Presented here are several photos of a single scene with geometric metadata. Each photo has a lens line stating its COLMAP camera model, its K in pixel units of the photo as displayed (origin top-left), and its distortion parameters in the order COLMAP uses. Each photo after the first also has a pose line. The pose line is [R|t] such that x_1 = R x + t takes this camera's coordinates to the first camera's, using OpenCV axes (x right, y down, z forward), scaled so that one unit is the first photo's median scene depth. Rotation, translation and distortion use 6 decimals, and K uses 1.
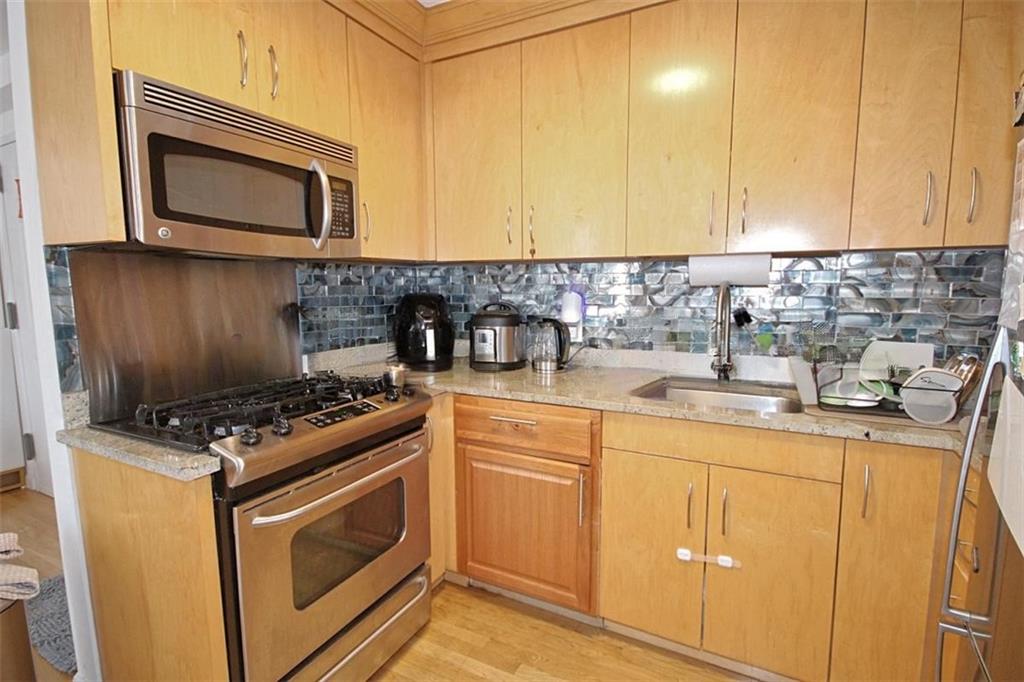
lens RADIAL K [[500.2, 0, 509.8], [0, 500.2, 341.5], [0, 0, 1]] dist [0.002025, 0.000805]
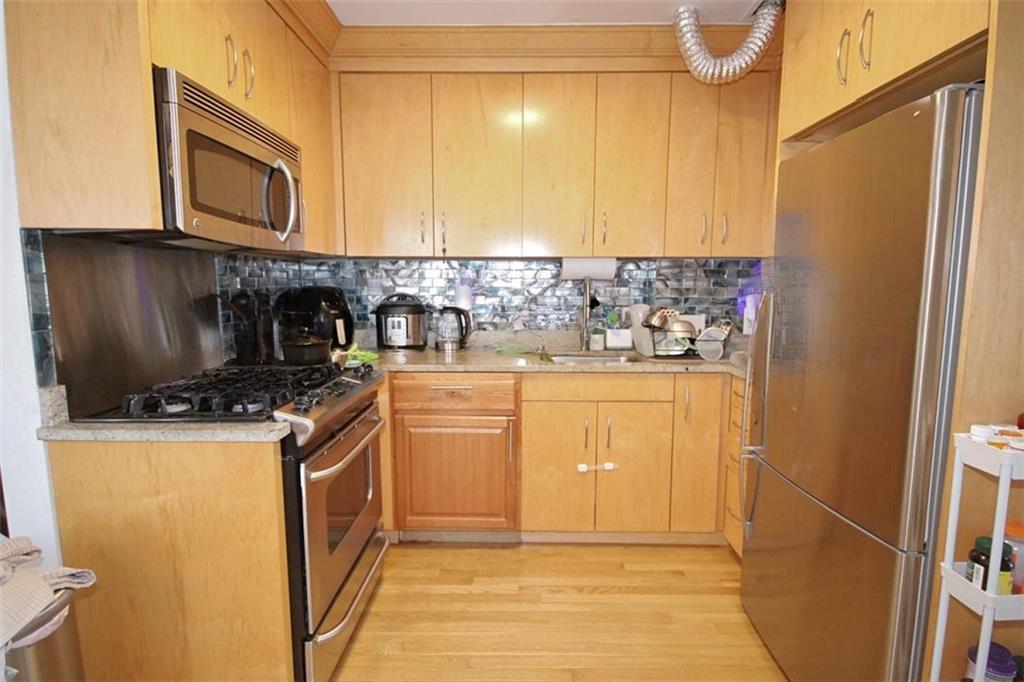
lens RADIAL K [[522.8, 0, 508.5], [0, 522.8, 344.0], [0, 0, 1]] dist [0.003370, 0.001984]
pose [[0.889140, -0.047655, 0.455147, -0.446593], [0.046541, 0.998823, 0.013661, 0.038916], [-0.455262, 0.009036, 0.890312, -0.206869]]
